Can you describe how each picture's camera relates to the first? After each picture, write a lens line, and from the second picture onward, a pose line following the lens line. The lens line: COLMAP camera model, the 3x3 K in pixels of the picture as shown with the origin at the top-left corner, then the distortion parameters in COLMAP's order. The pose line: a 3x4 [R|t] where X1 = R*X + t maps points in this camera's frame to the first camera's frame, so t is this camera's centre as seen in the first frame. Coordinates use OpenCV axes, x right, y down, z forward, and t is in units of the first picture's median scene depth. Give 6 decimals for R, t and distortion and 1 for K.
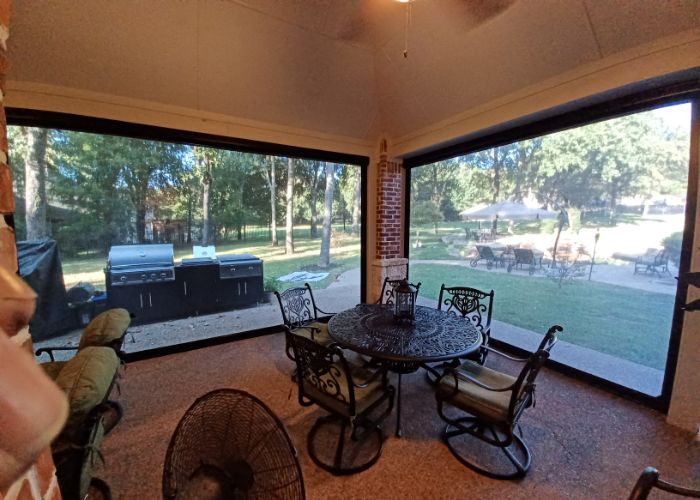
lens RADIAL K [[285.3, 0, 351.4], [0, 285.3, 247.4], [0, 0, 1]] dist [-0.002356, -0.000180]
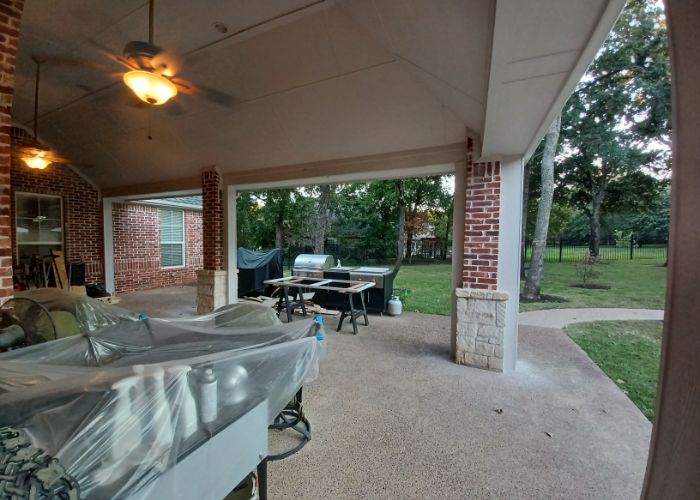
lens RADIAL K [[285.3, 0, 349.4], [0, 285.3, 243.8], [0, 0, 1]] dist [-0.002356, -0.000180]
pose [[0.548859, 0.017607, -0.835729, 0.584249], [-0.076899, 0.996602, -0.029506, -0.030850], [0.832370, 0.080462, 0.548348, 0.297855]]
